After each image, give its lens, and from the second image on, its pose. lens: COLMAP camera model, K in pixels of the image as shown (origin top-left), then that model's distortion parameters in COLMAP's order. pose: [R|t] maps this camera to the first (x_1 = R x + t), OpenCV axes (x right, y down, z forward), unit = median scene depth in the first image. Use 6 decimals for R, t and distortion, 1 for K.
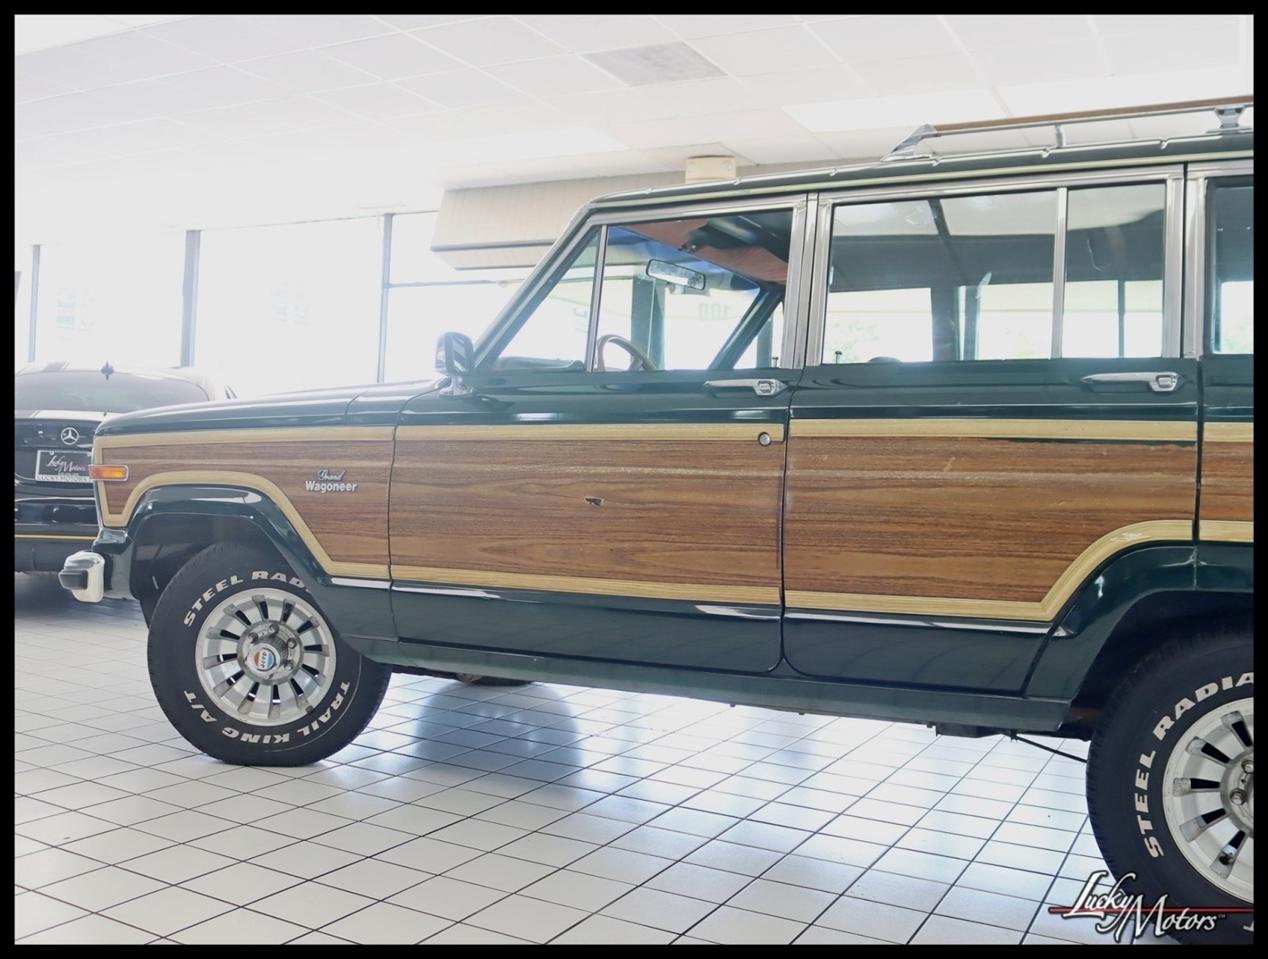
lens RADIAL K [[1227.6, 0, 651.5], [0, 1227.6, 476.5], [0, 0, 1]] dist [-0.160841, 0.172461]
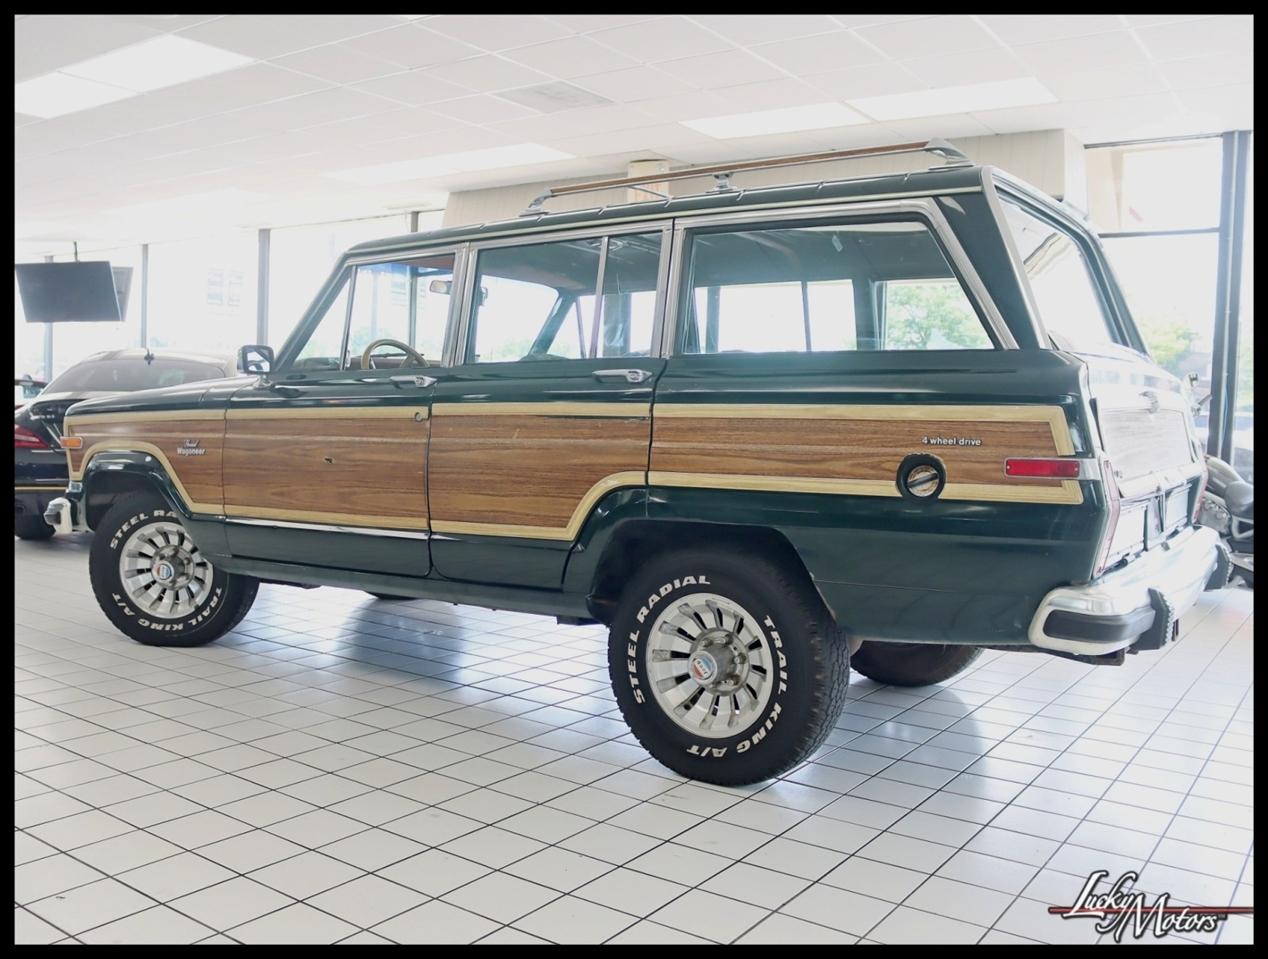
lens RADIAL K [[1148.5, 0, 615.0], [0, 1148.5, 481.7], [0, 0, 1]] dist [-0.164925, 0.130788]
pose [[0.991958, -0.006137, -0.126416, 0.489897], [0.011864, 0.998934, 0.044602, -0.011246], [0.126007, -0.045743, 0.990974, -0.321967]]
